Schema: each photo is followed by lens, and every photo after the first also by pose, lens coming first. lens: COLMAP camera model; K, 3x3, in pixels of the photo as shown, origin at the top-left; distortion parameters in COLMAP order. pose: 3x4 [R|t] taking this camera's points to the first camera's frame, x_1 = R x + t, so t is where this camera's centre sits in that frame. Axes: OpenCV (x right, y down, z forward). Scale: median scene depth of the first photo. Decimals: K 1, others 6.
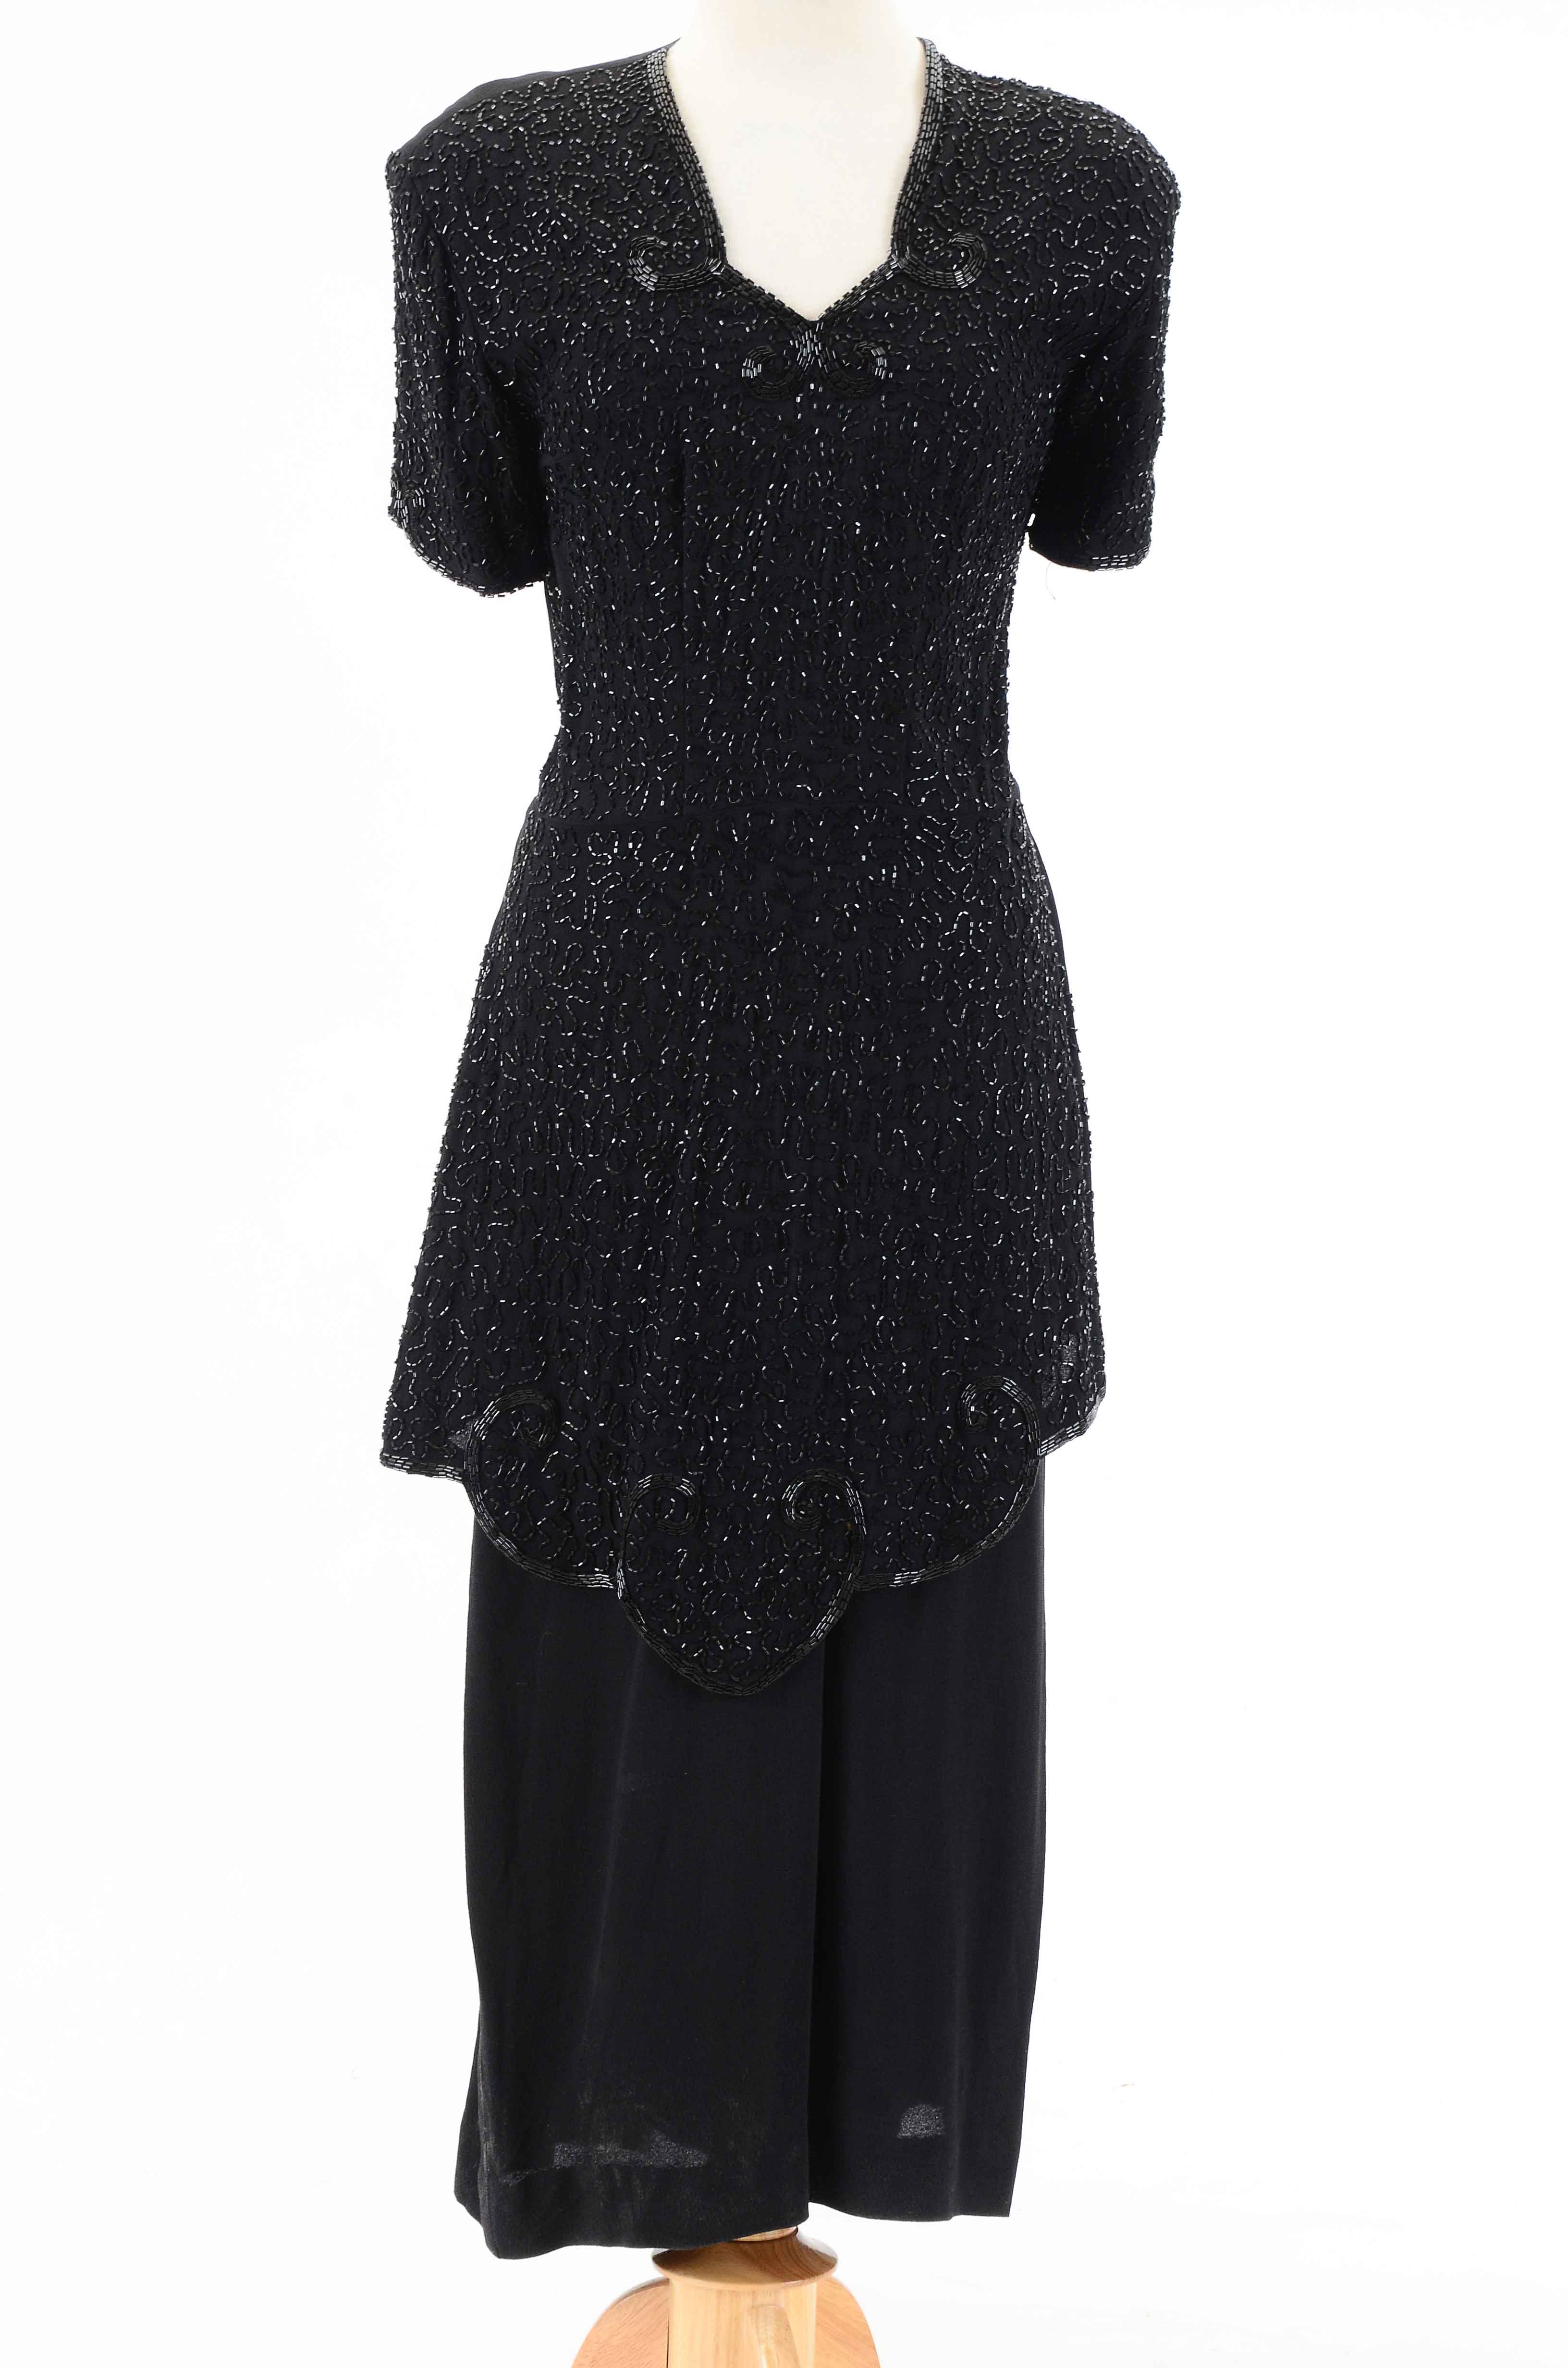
lens RADIAL K [[7069.1, 0, 792.9], [0, 7069.1, 1187.8], [0, 0, 1]] dist [0.869311, 0.000000]
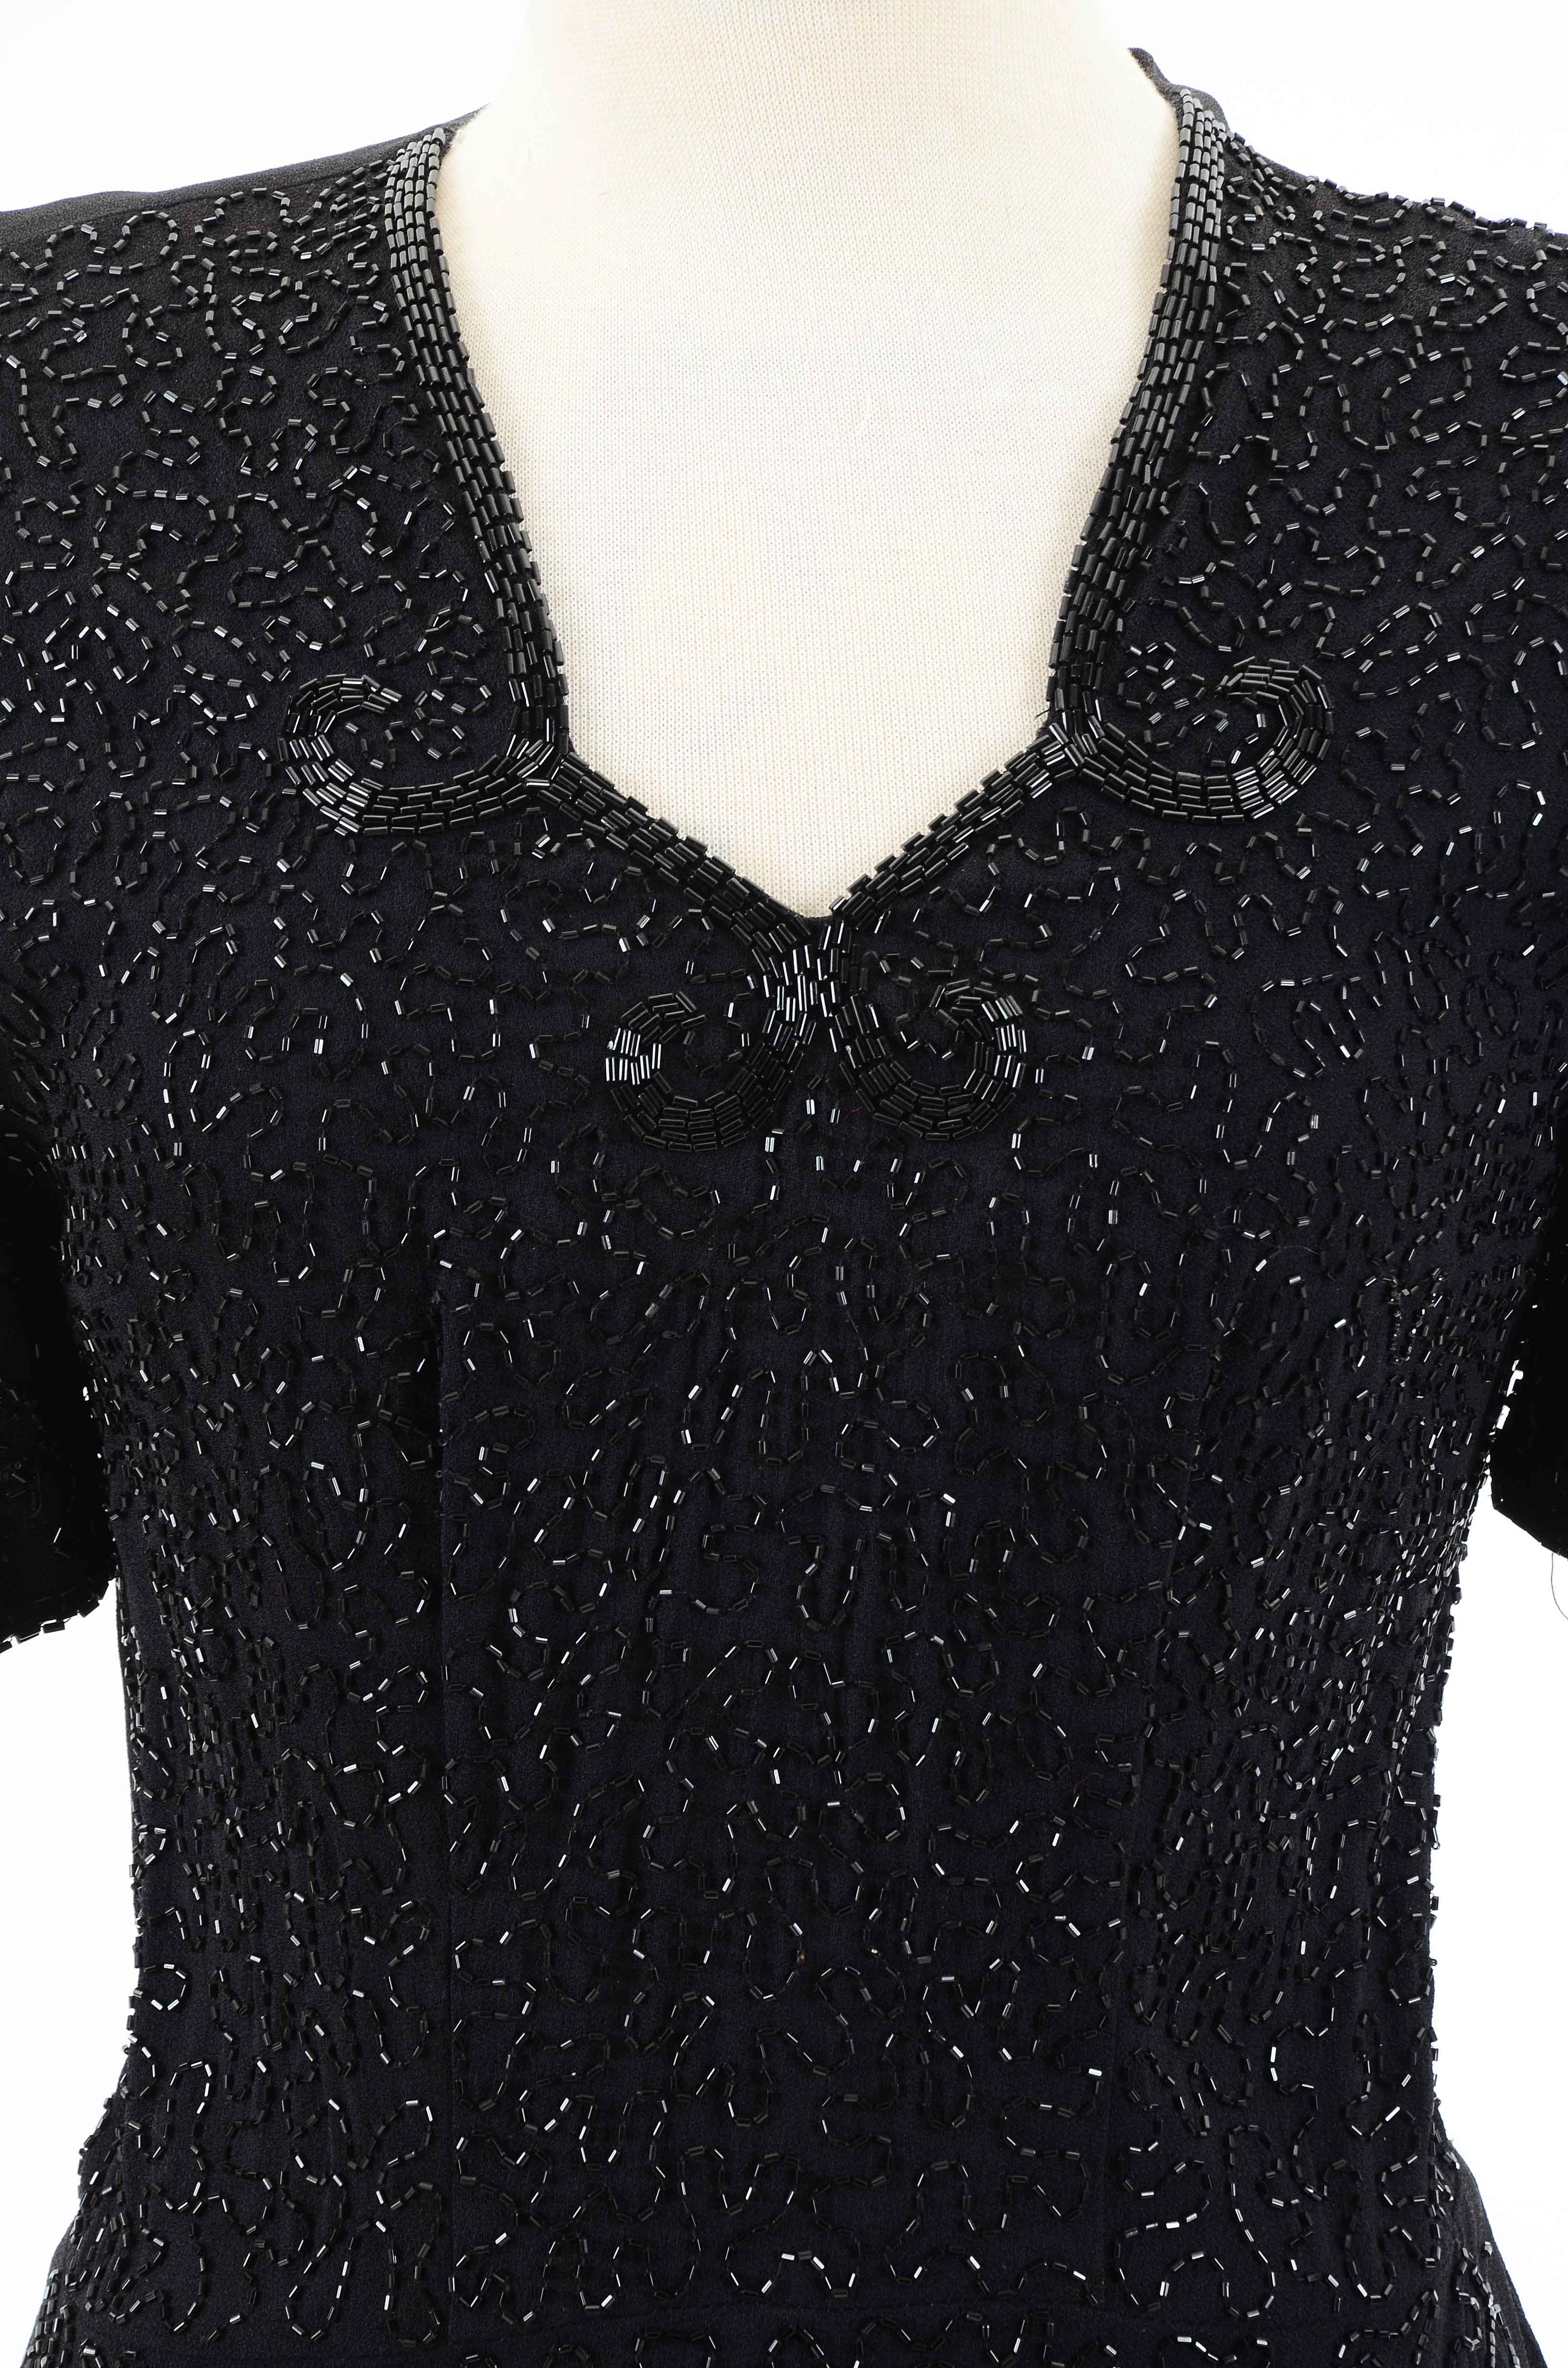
lens RADIAL K [[10077.6, 0, 774.1], [0, 10077.6, 1208.4], [0, 0, 1]] dist [1.265011, 0.000000]
pose [[0.996128, -0.001177, -0.087912, 0.042975], [-0.001095, 0.999667, -0.025787, -0.094090], [0.087913, 0.025783, 0.995794, 0.516010]]
